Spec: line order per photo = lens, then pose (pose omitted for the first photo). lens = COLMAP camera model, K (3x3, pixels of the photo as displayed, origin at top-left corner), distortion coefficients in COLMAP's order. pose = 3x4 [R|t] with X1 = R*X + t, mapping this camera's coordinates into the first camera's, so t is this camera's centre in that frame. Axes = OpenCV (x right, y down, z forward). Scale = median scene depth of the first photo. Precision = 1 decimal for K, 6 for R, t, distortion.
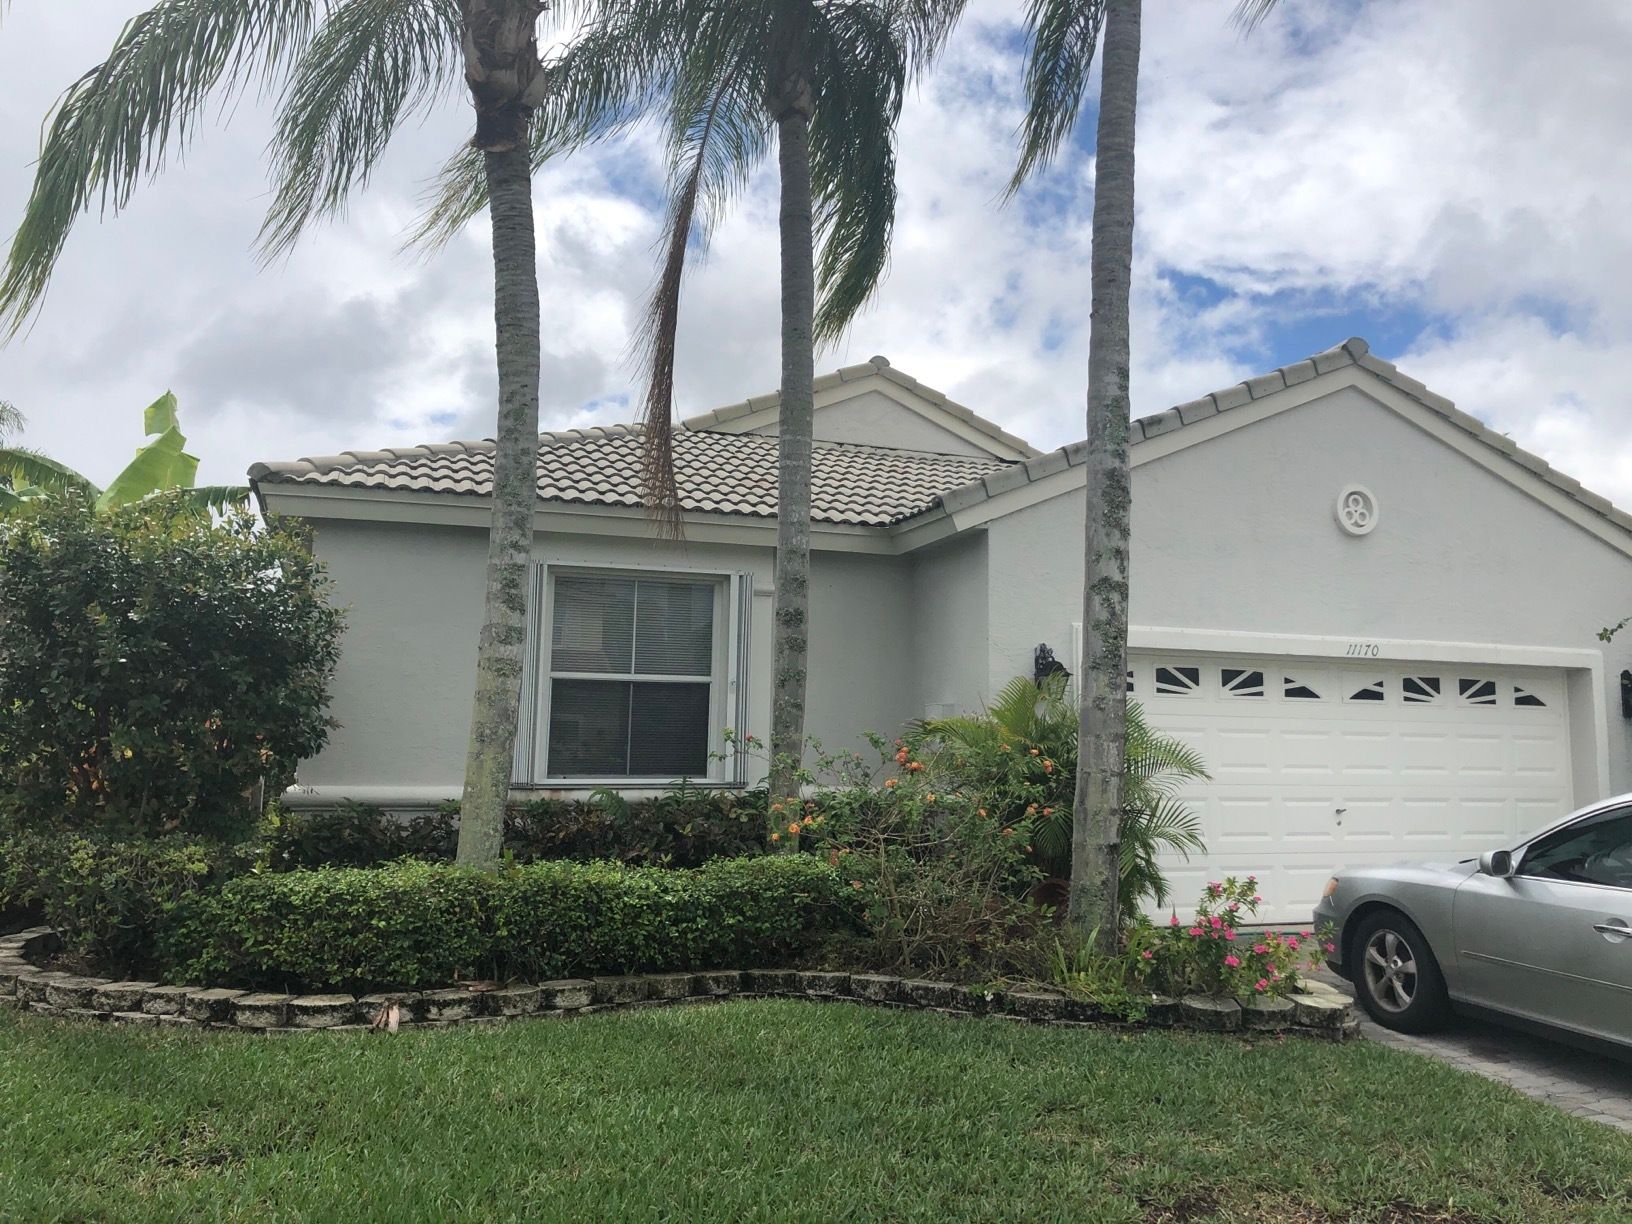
lens RADIAL K [[1350.9, 0, 813.7], [0, 1350.9, 608.1], [0, 0, 1]] dist [0.020273, -0.005380]
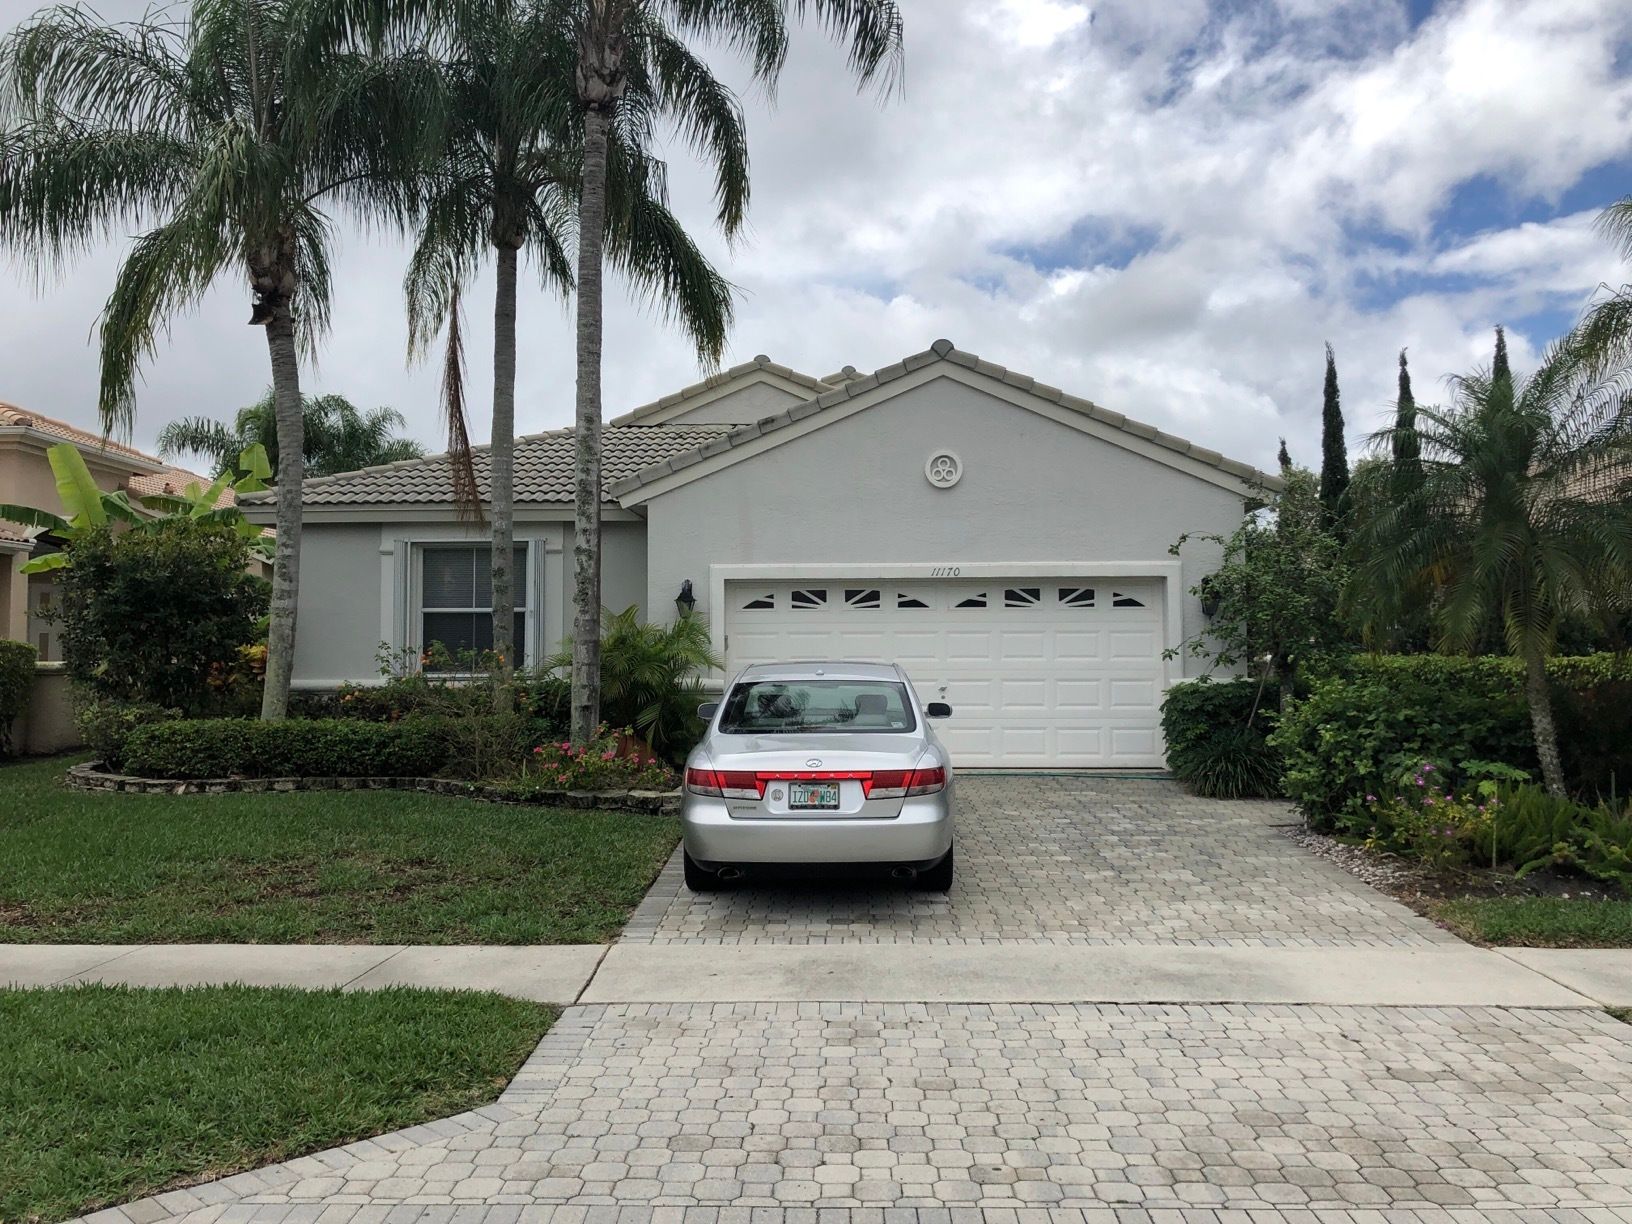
lens RADIAL K [[1350.9, 0, 820.0], [0, 1350.9, 613.6], [0, 0, 1]] dist [0.020273, -0.005380]
pose [[0.937435, -0.030995, -0.346777, 0.769577], [0.056236, 0.996430, 0.062961, -0.020509], [0.343588, -0.078523, 0.935832, -0.328300]]
